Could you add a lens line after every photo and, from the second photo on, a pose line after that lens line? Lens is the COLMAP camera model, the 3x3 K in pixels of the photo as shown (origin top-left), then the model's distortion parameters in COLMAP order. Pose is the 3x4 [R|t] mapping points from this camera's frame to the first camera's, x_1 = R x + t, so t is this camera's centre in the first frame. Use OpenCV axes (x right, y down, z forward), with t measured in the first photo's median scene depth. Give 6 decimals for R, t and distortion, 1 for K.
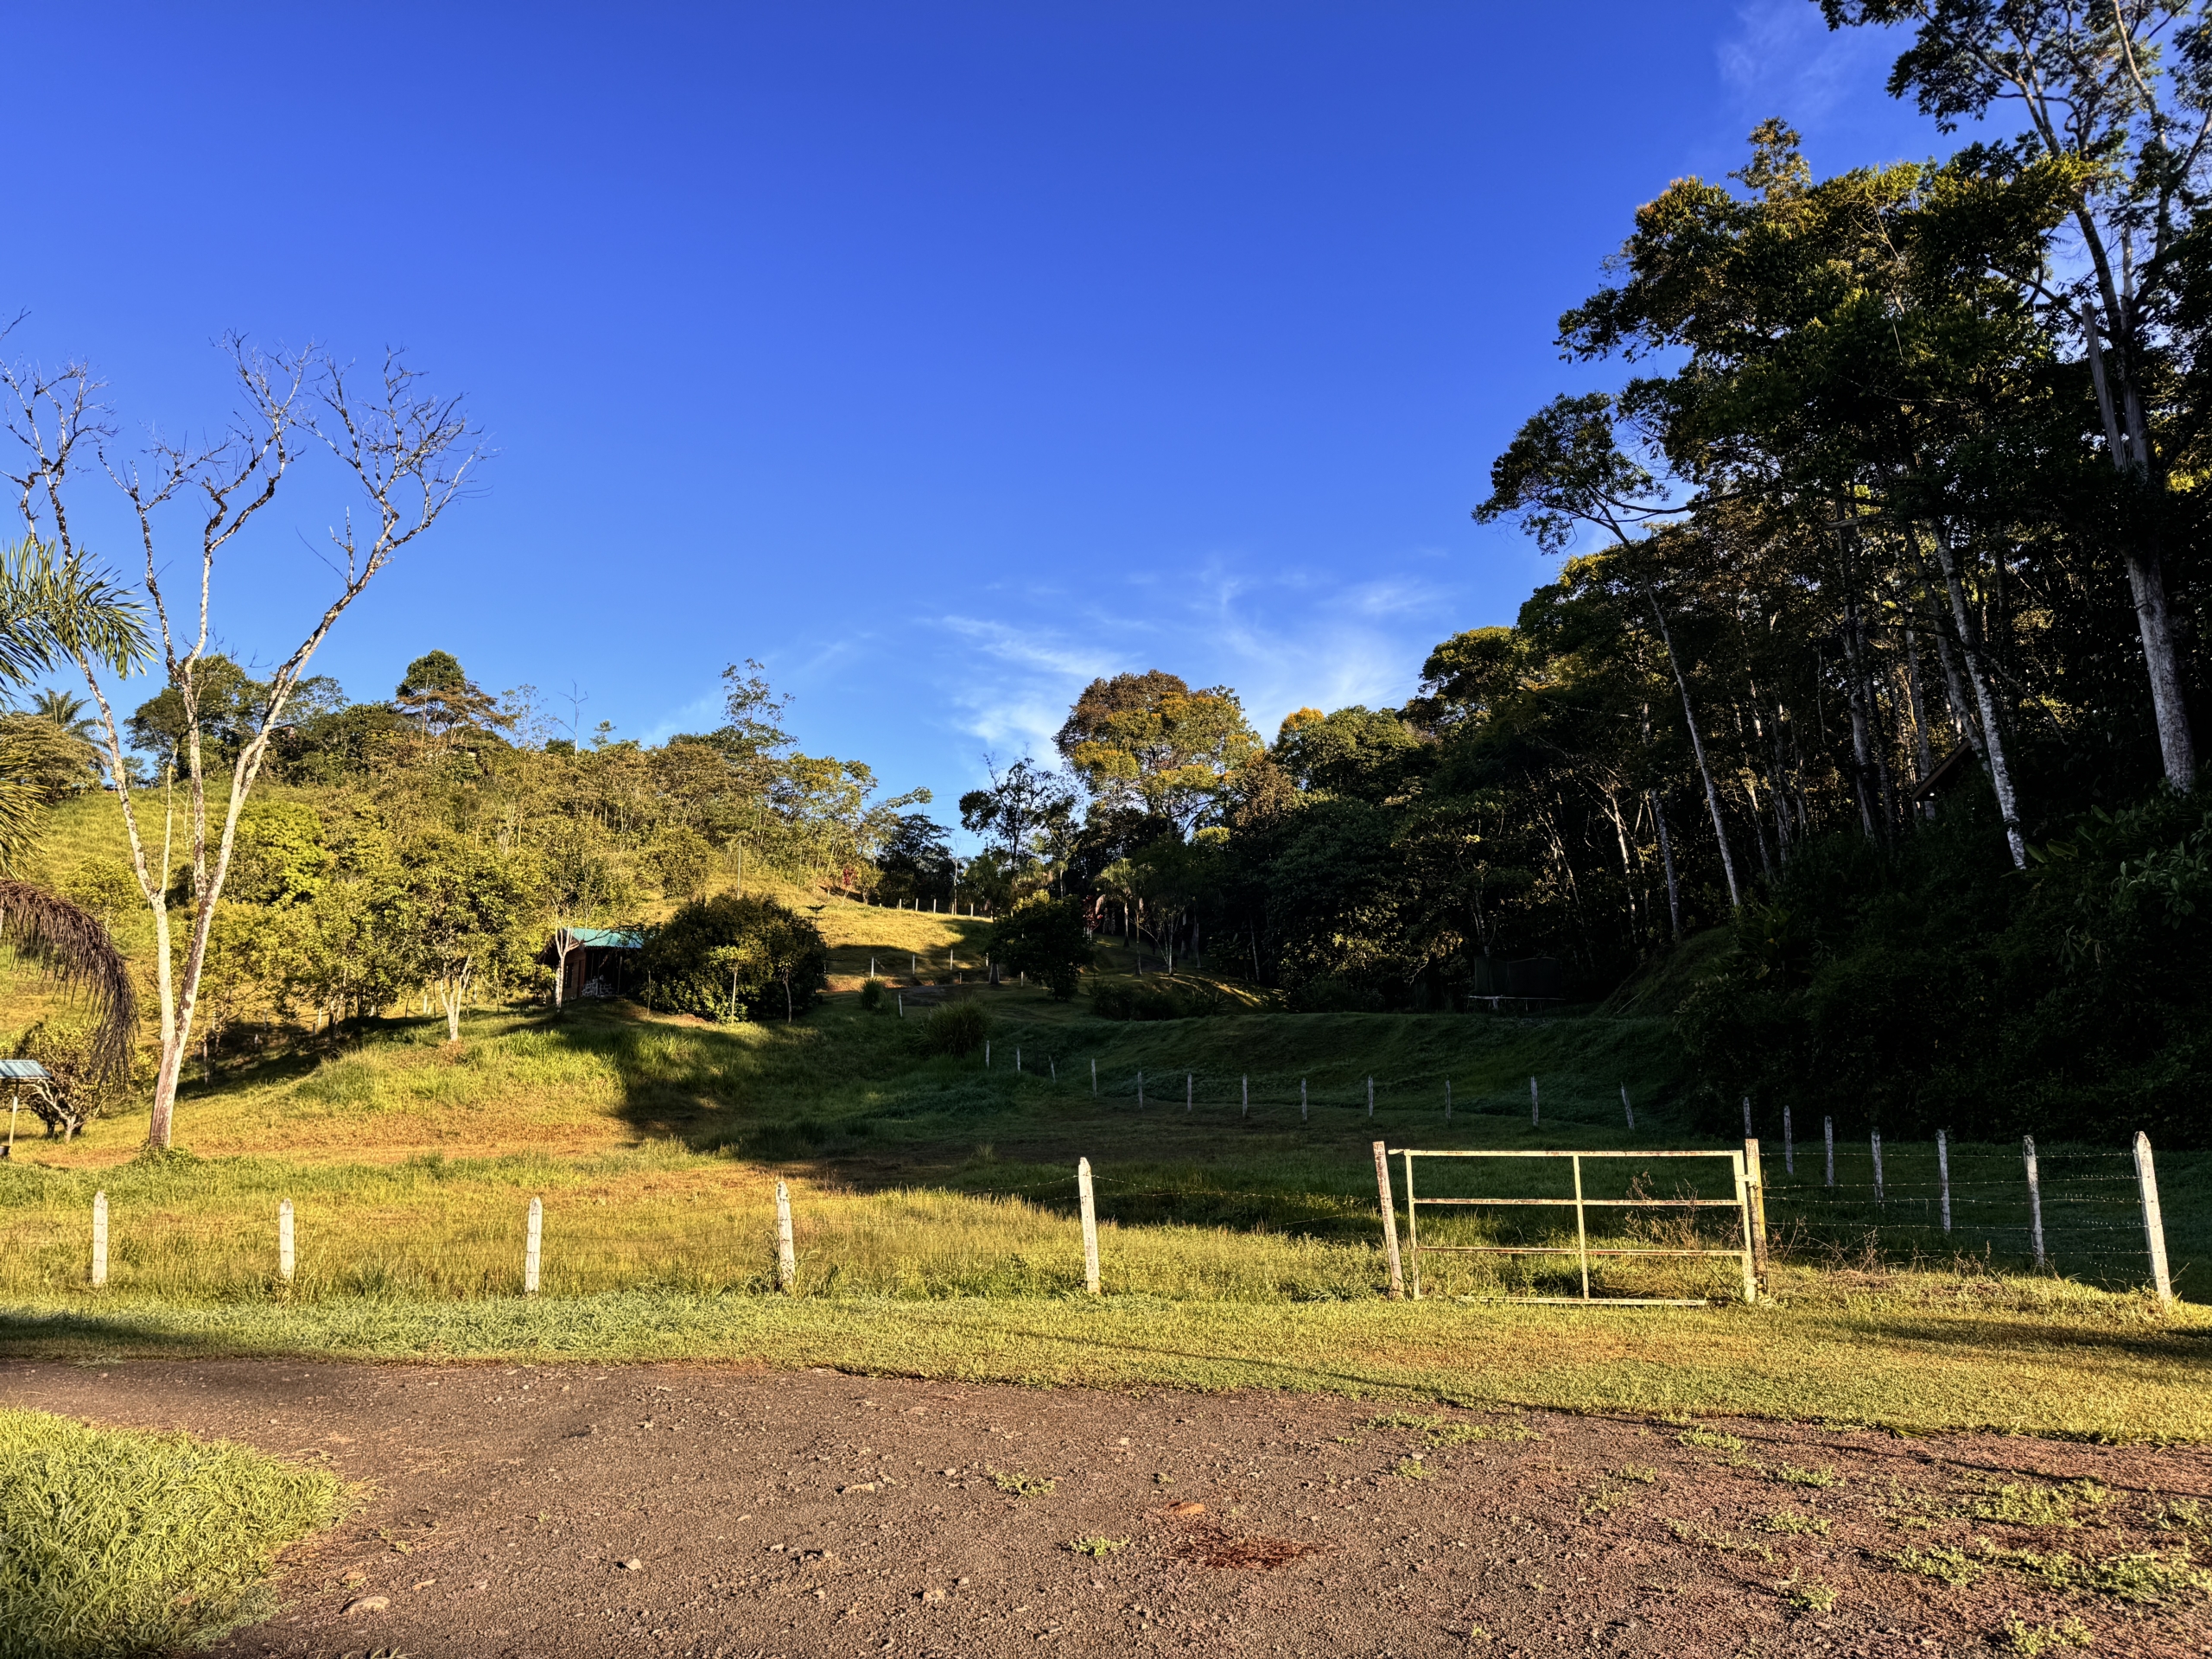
lens RADIAL K [[1545.4, 0, 1098.3], [0, 1545.4, 841.2], [0, 0, 1]] dist [0.080366, -0.120261]
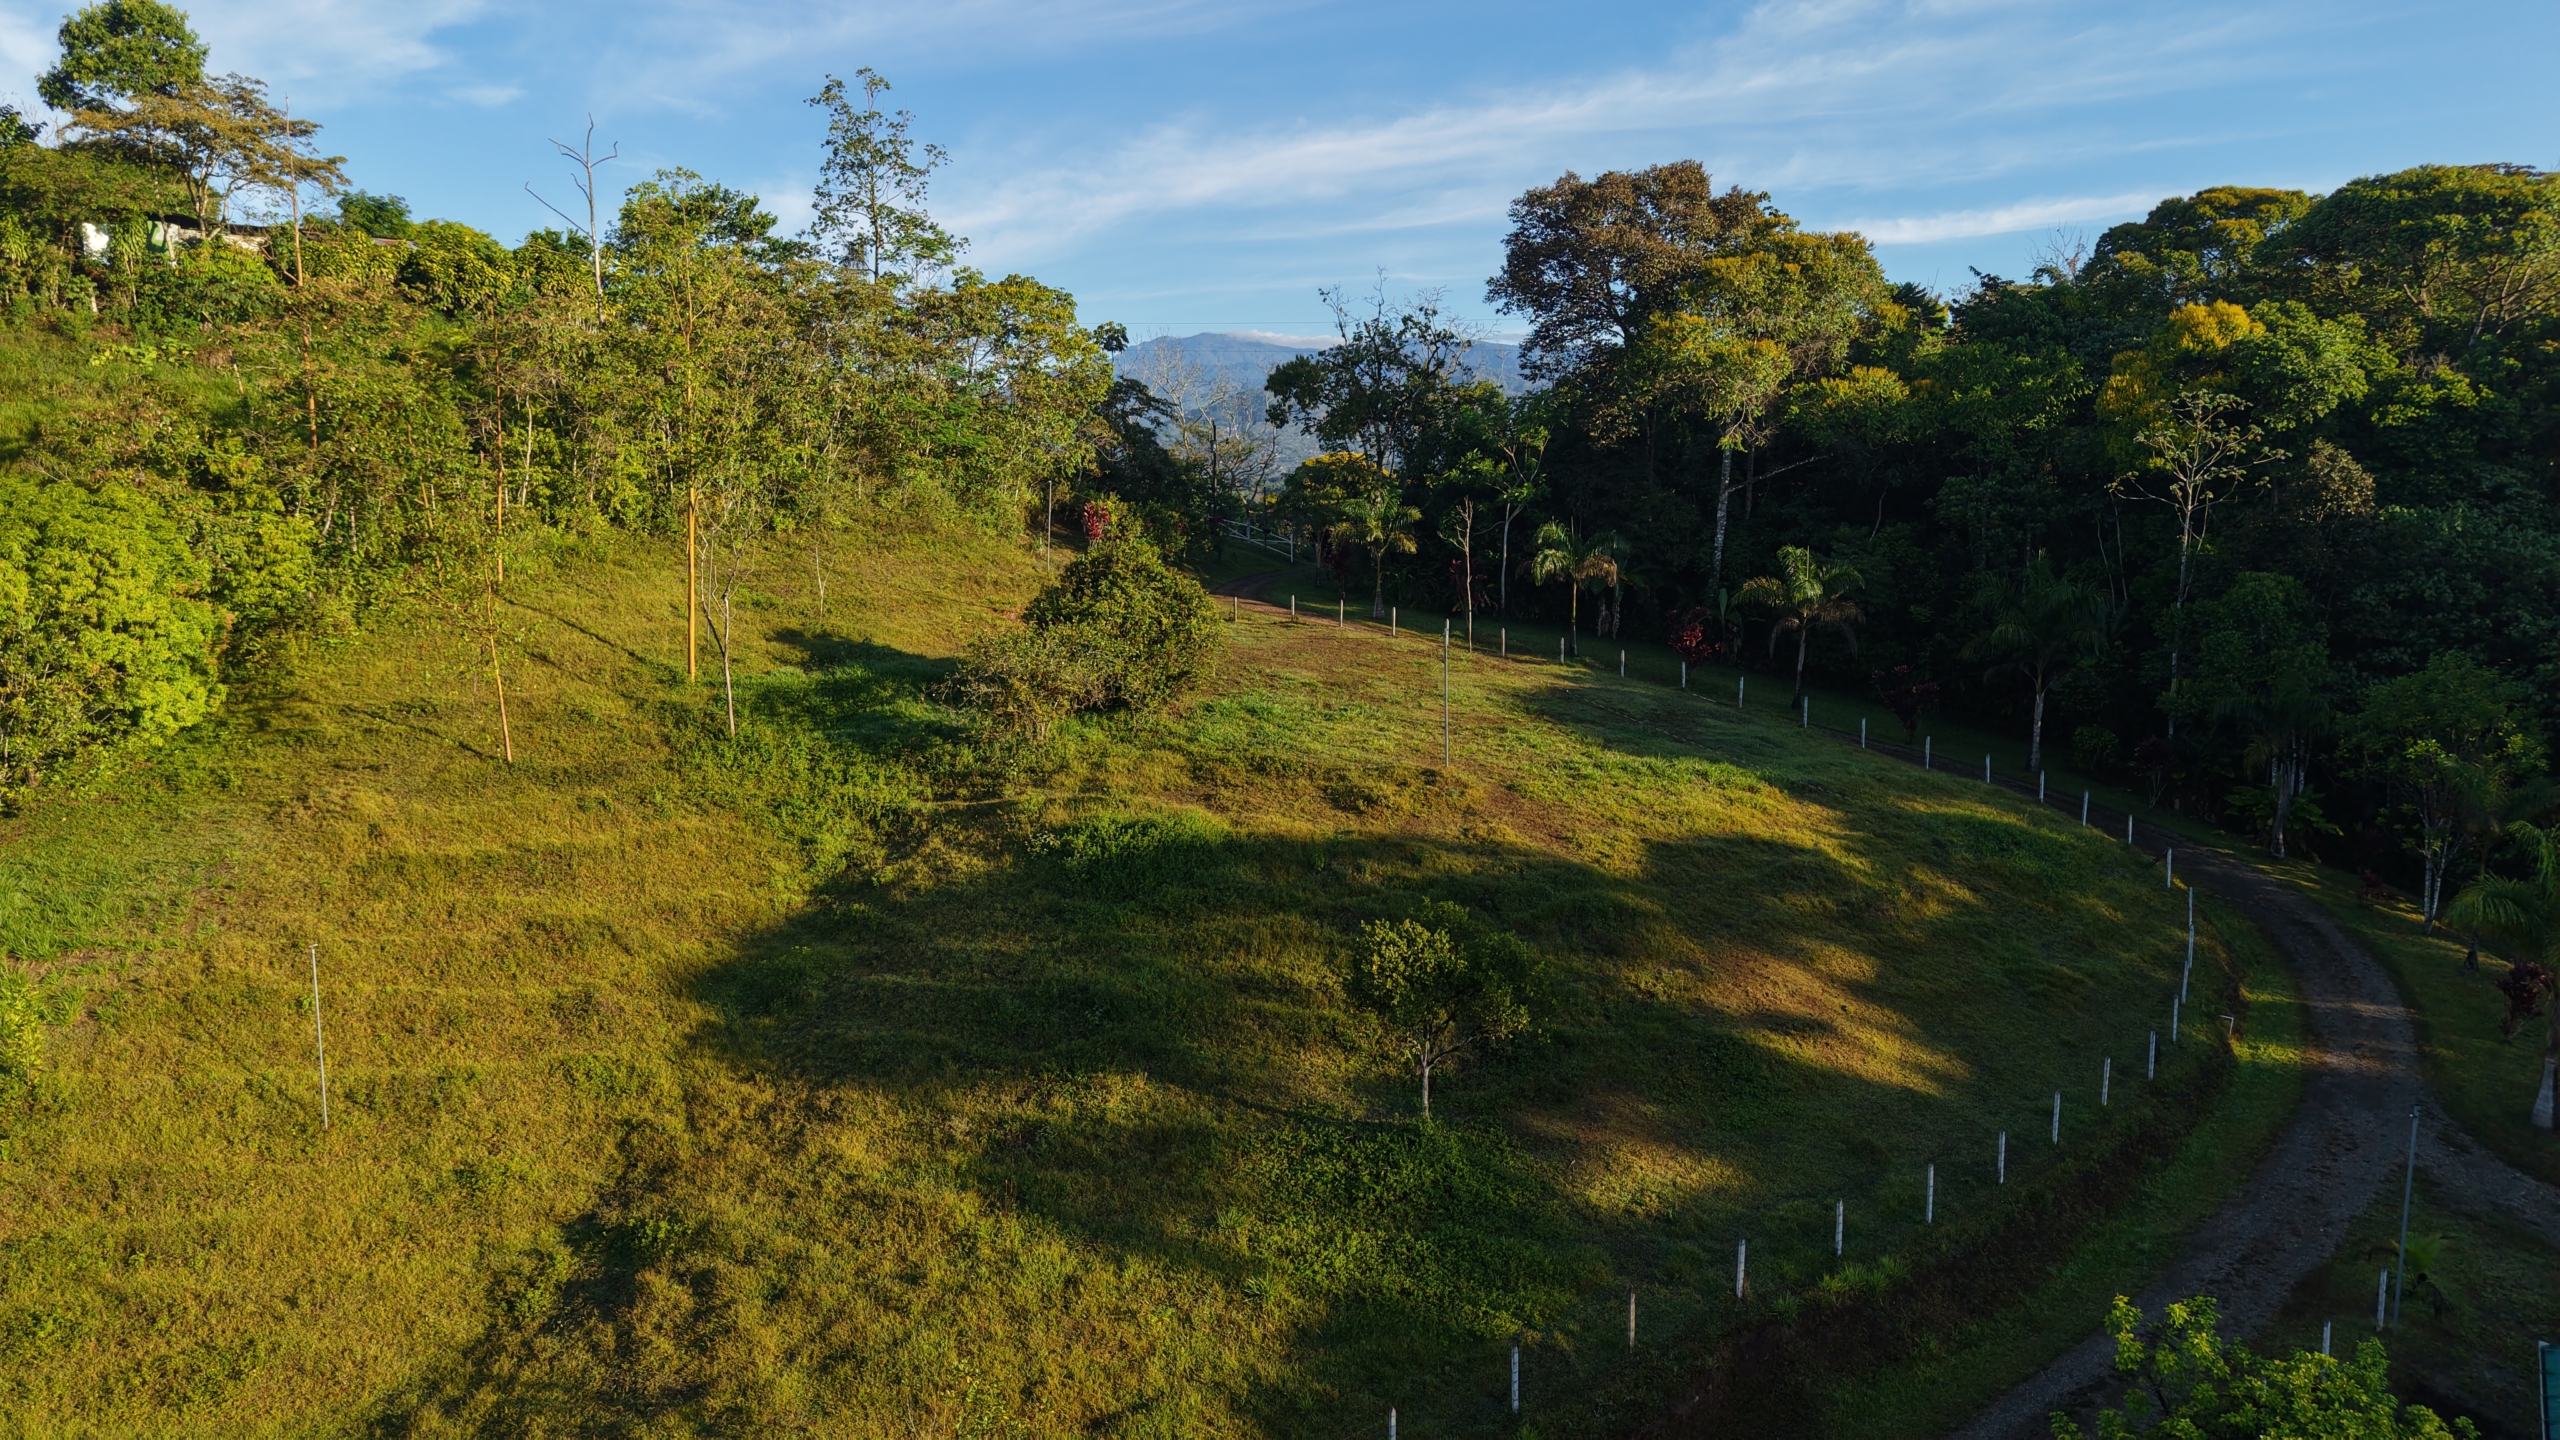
lens RADIAL K [[1718.0, 0, 1280.0], [0, 1718.0, 720.0], [0, 0, 1]] dist [0.002331, 0.000248]
pose [[0.928211, -0.062556, 0.366757, -0.321207], [-0.045548, 0.959243, 0.278889, -0.077977], [-0.369255, -0.275573, 0.887530, 0.409961]]
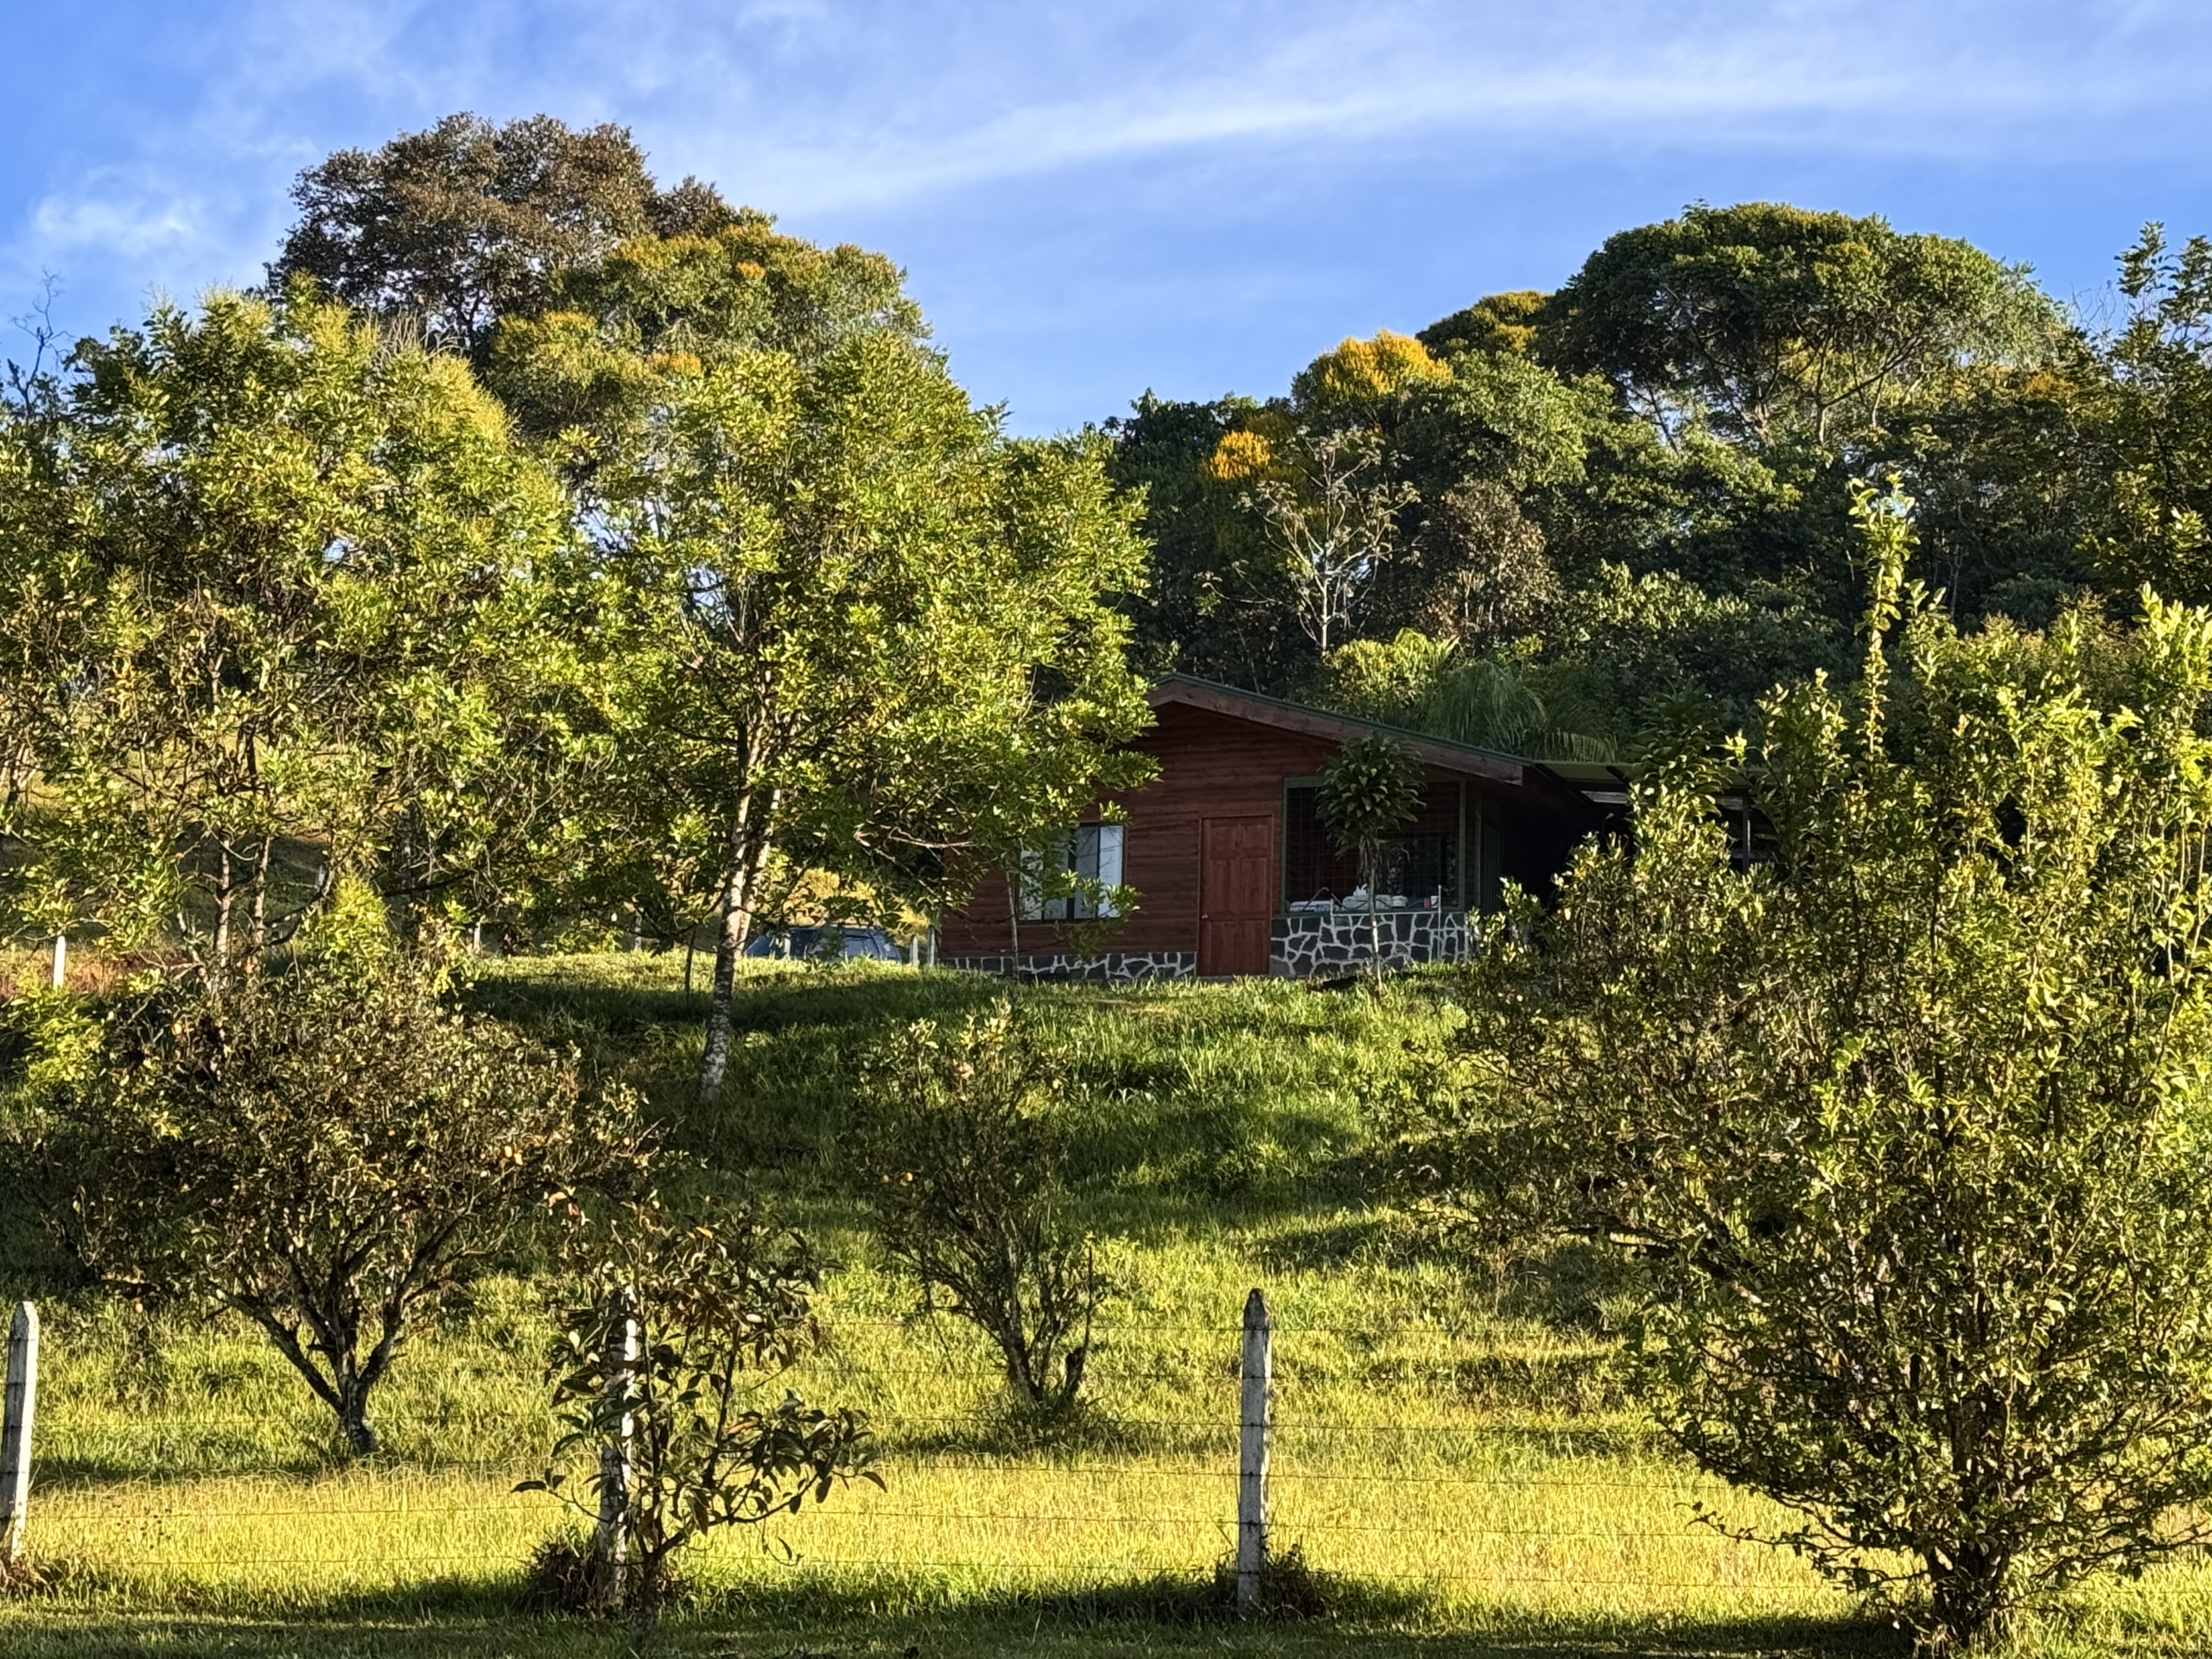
lens RADIAL K [[4170.0, 0, 1106.0], [0, 4170.0, 829.5], [0, 0, 1]] dist [0.171613, -0.092629]
pose [[0.814777, 0.114931, 0.568269, -0.335424], [-0.115220, 0.992703, -0.035570, 0.049284], [-0.568210, -0.036495, 0.822074, 0.200372]]
